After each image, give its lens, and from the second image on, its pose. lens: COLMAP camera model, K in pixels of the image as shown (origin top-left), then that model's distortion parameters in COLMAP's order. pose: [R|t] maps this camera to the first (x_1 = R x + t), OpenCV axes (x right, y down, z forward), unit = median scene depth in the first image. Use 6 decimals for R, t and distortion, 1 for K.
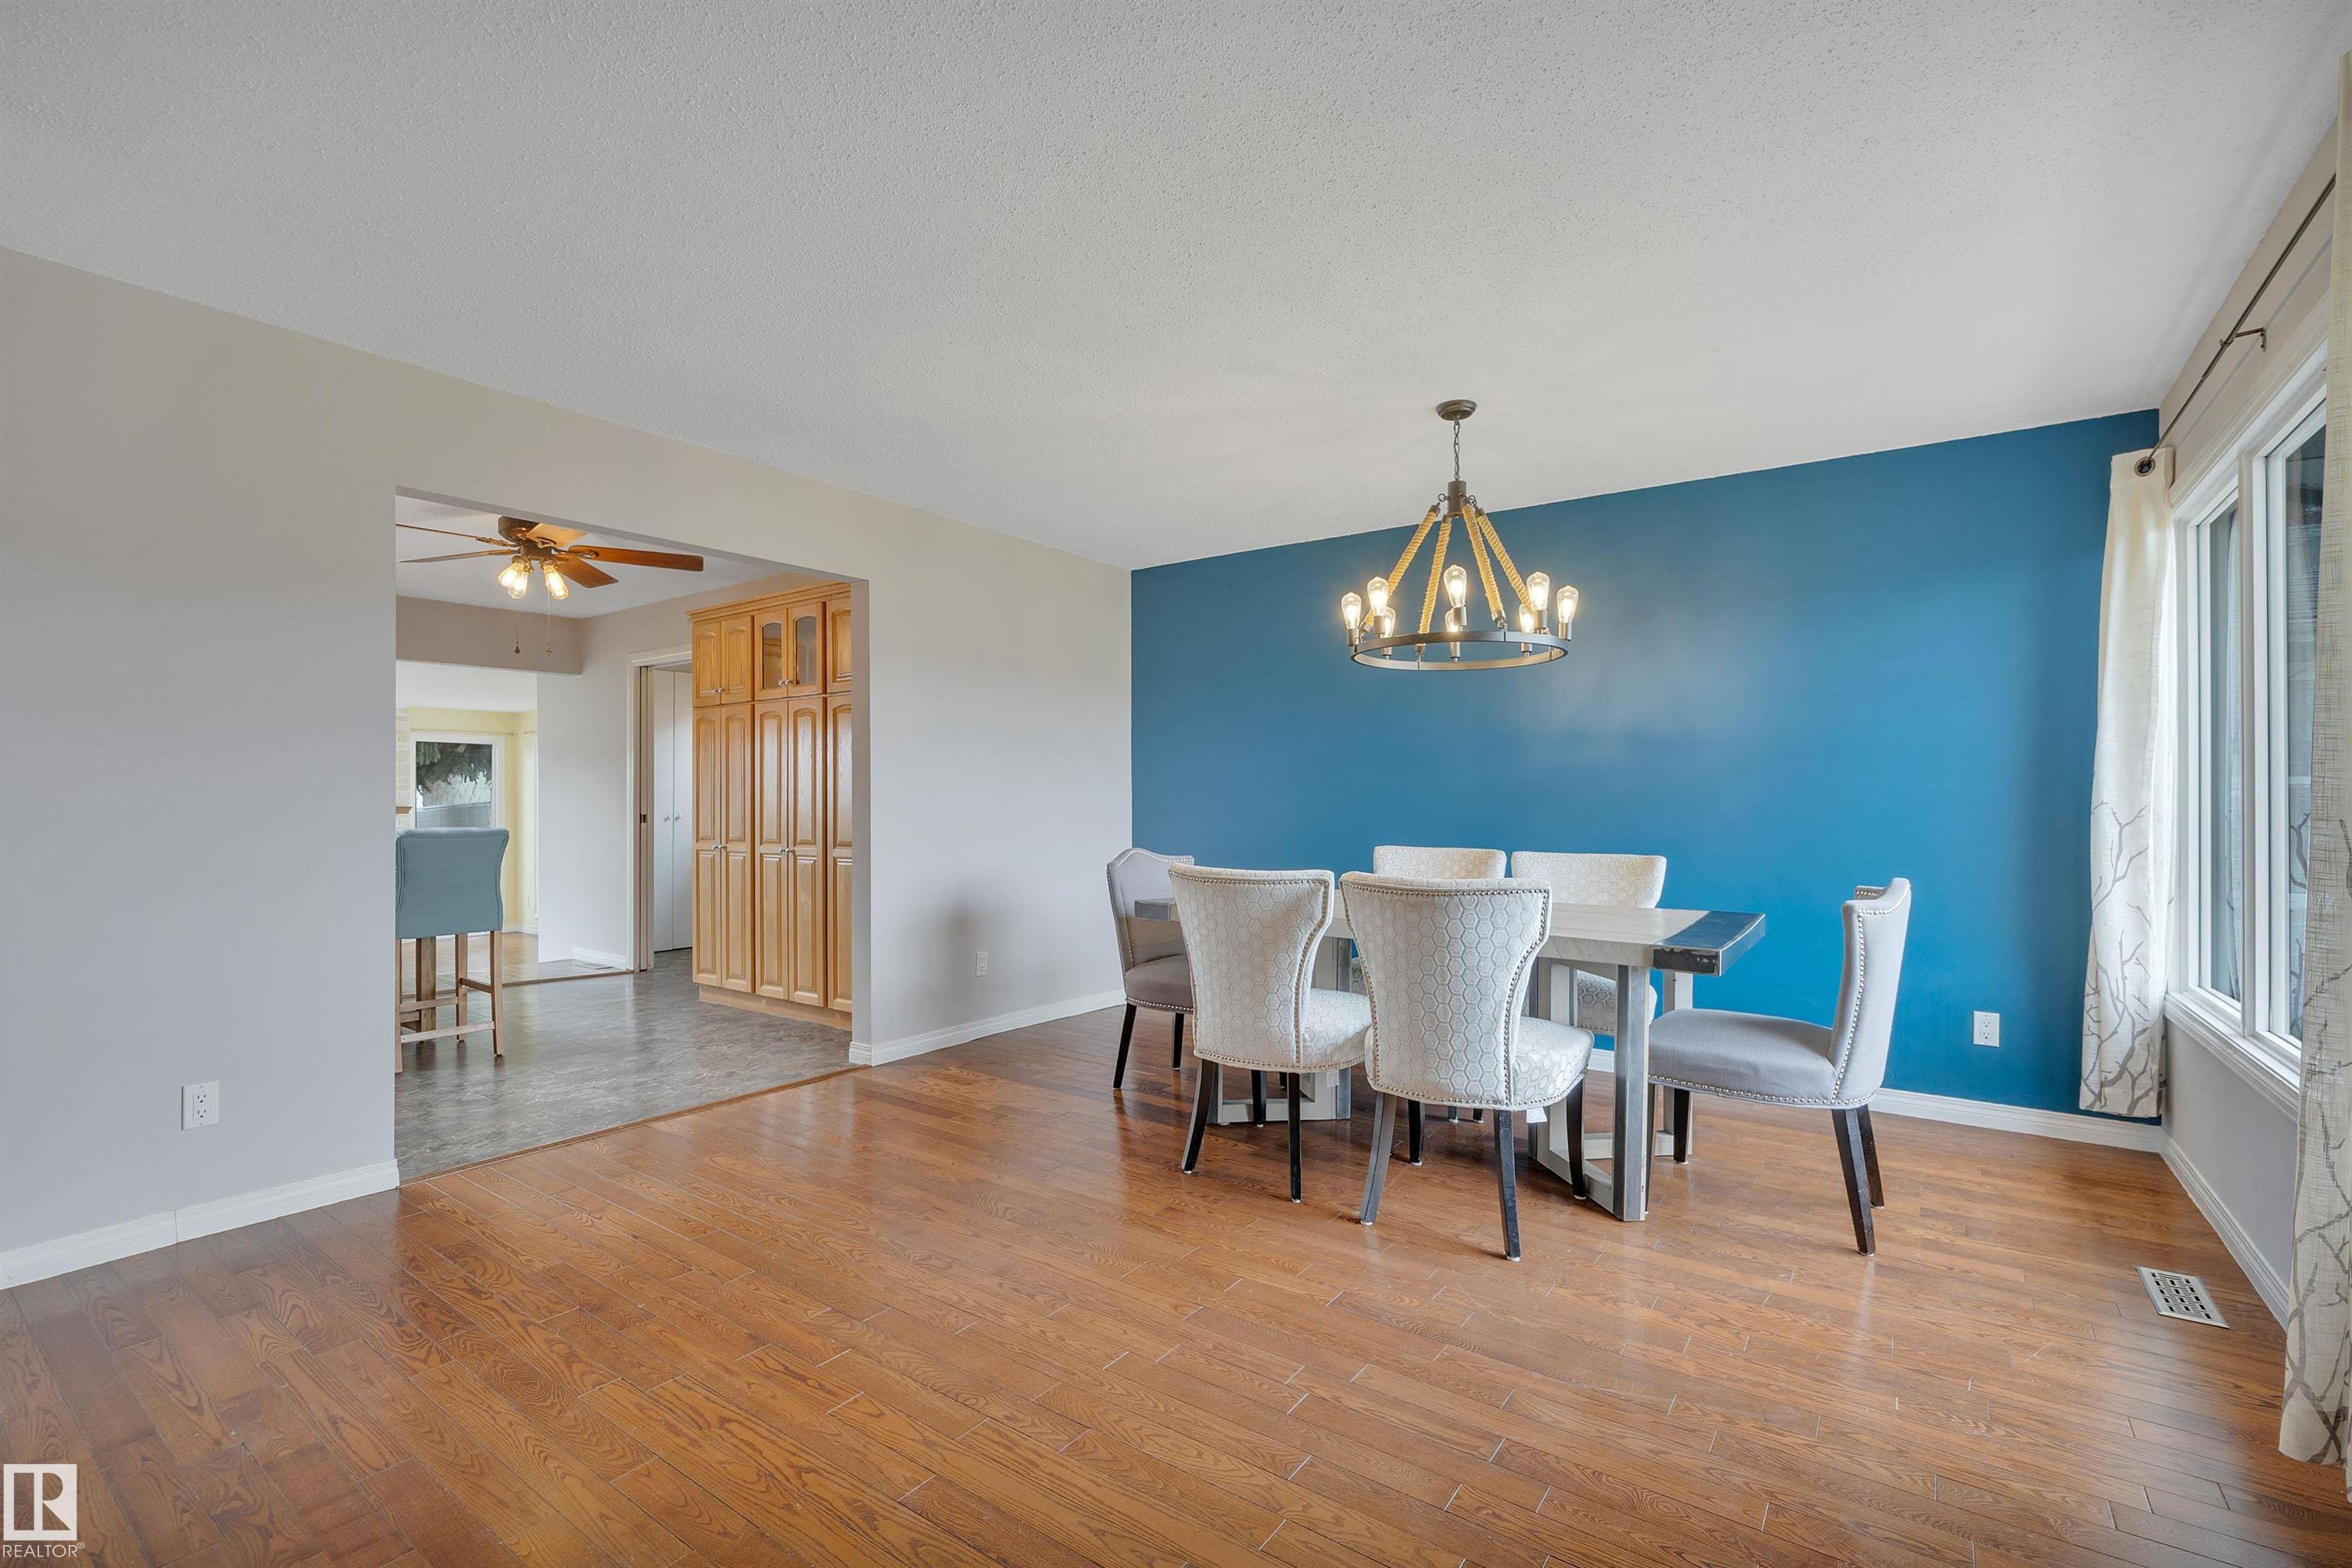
lens RADIAL K [[1046.2, 0, 1184.7], [0, 1046.2, 799.5], [0, 0, 1]] dist [0.000603, 0.001604]
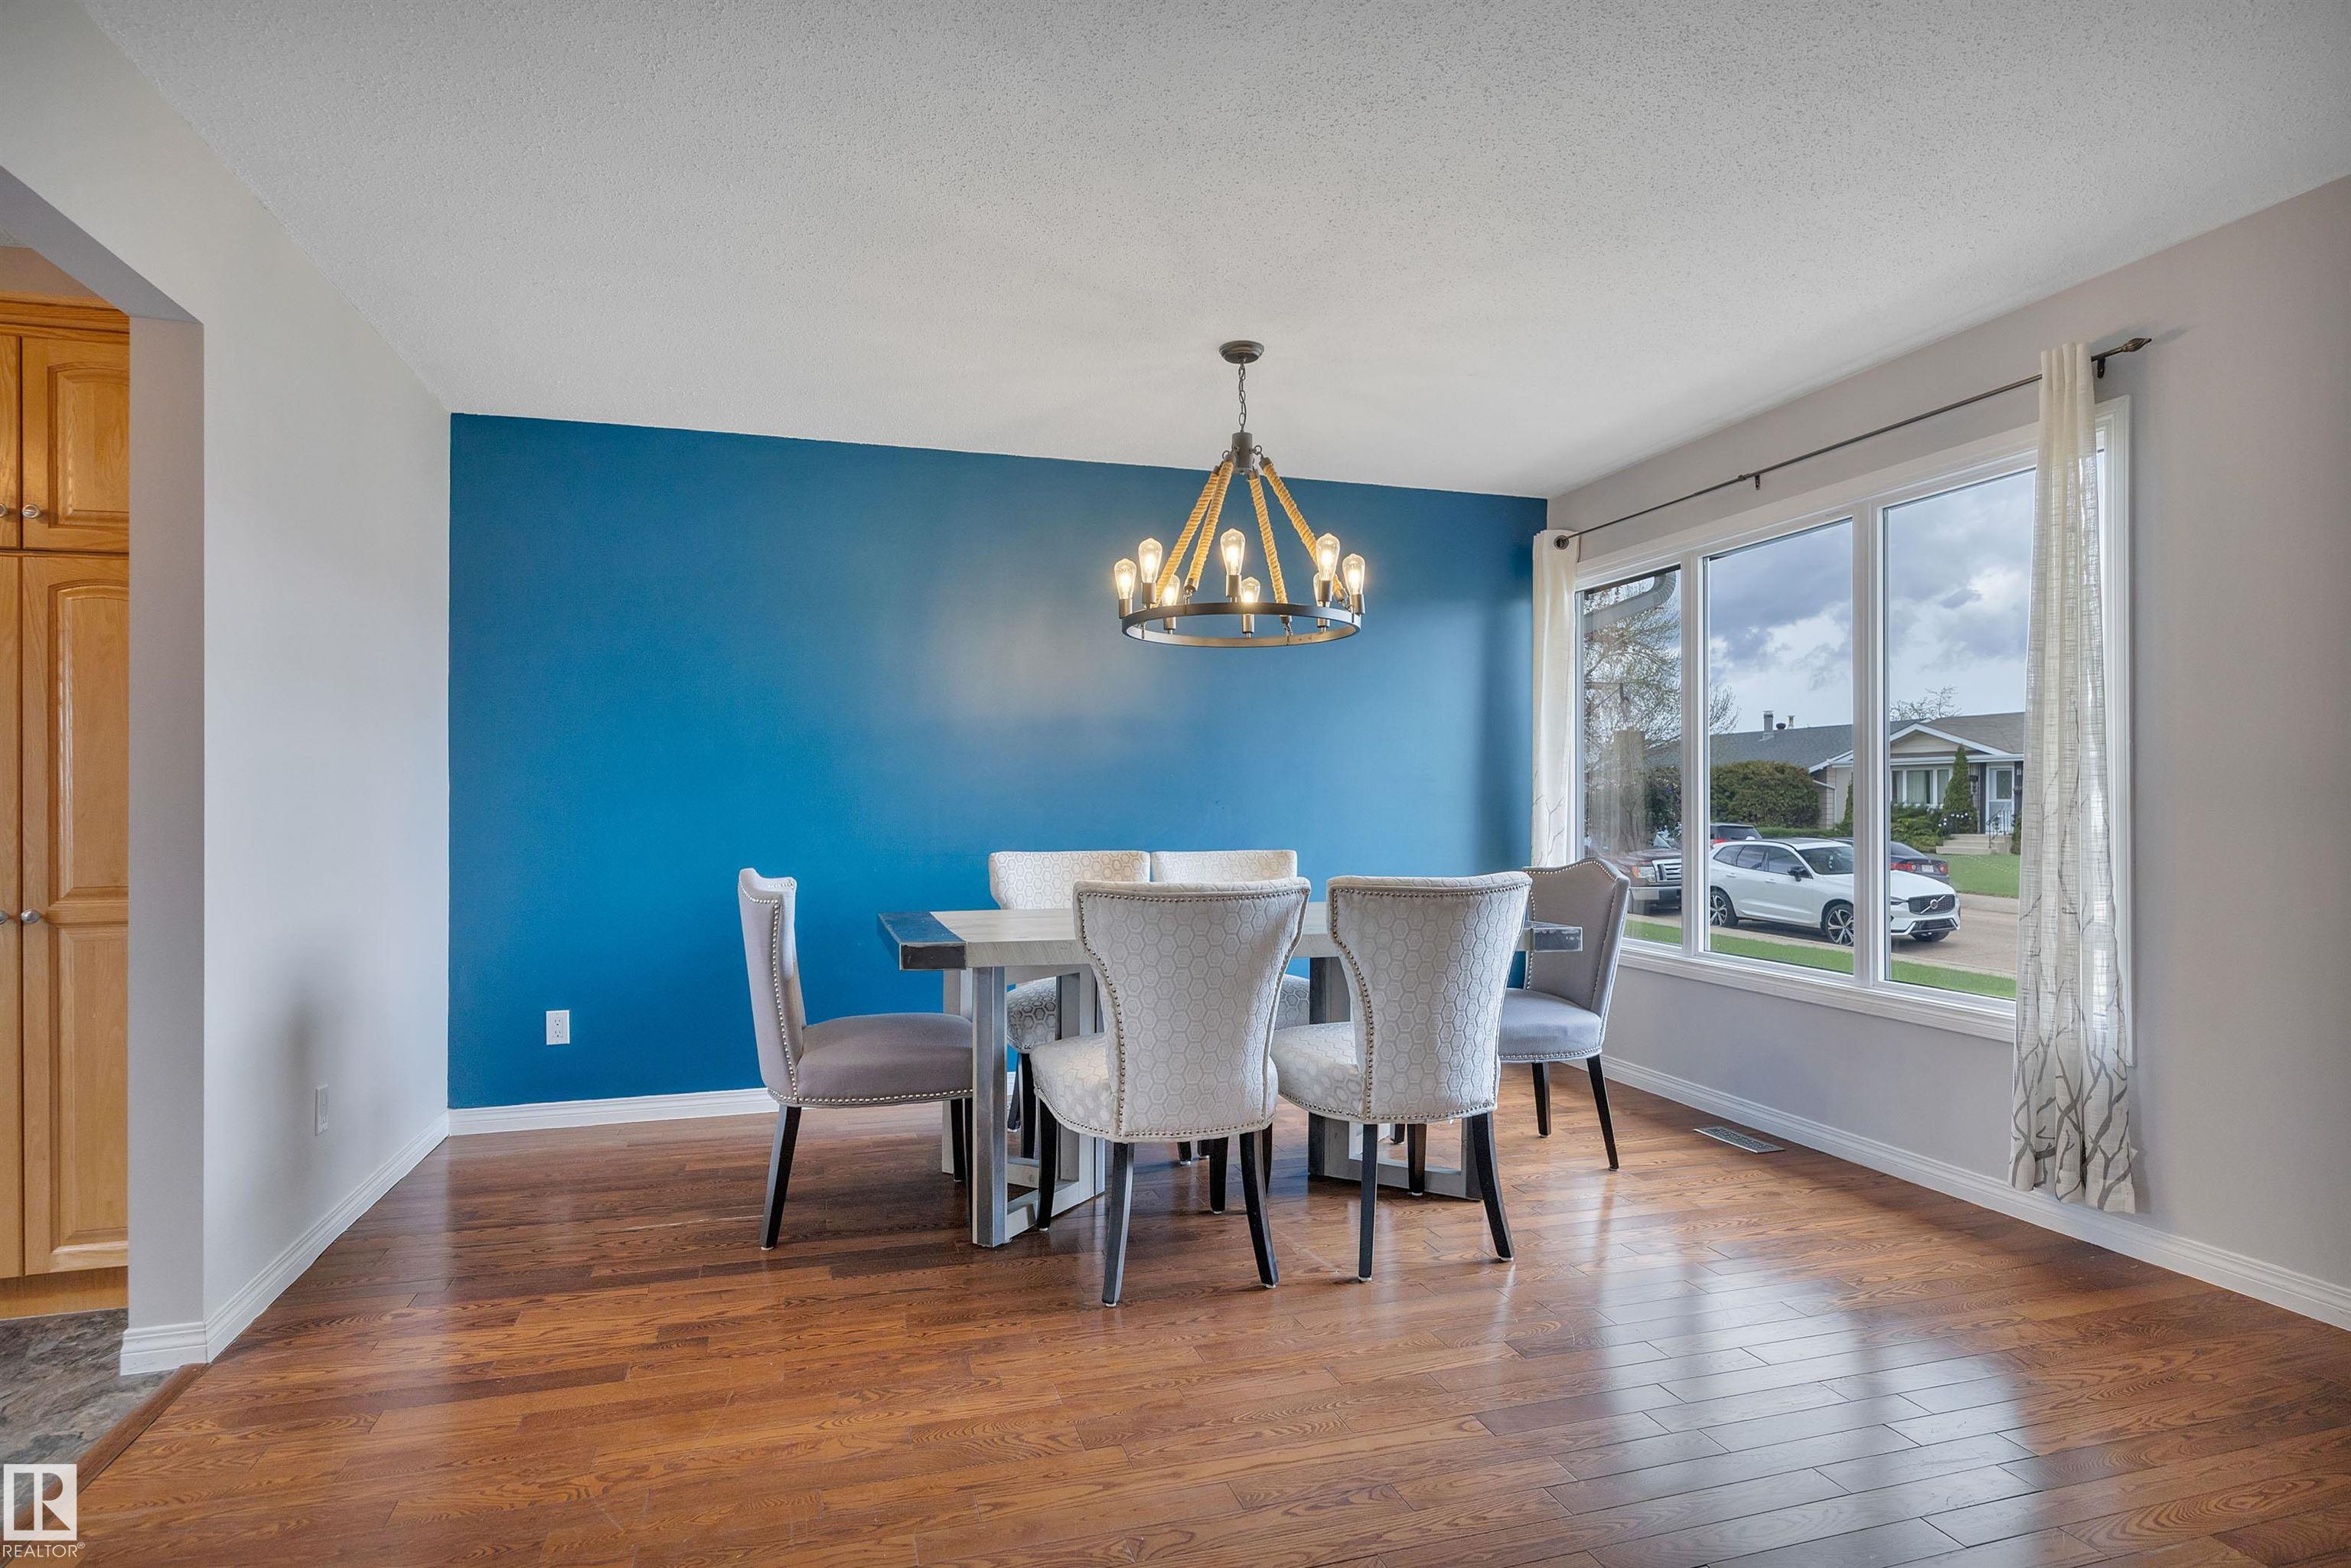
lens RADIAL K [[1241.4, 0, 1175.2], [0, 1241.4, 788.4], [0, 0, 1]] dist [-0.000452, -0.001256]
pose [[0.610880, 0.002245, 0.791720, -0.601674], [0.002557, 0.999985, -0.004808, 0.001307], [-0.791719, 0.004961, 0.610866, 0.402272]]
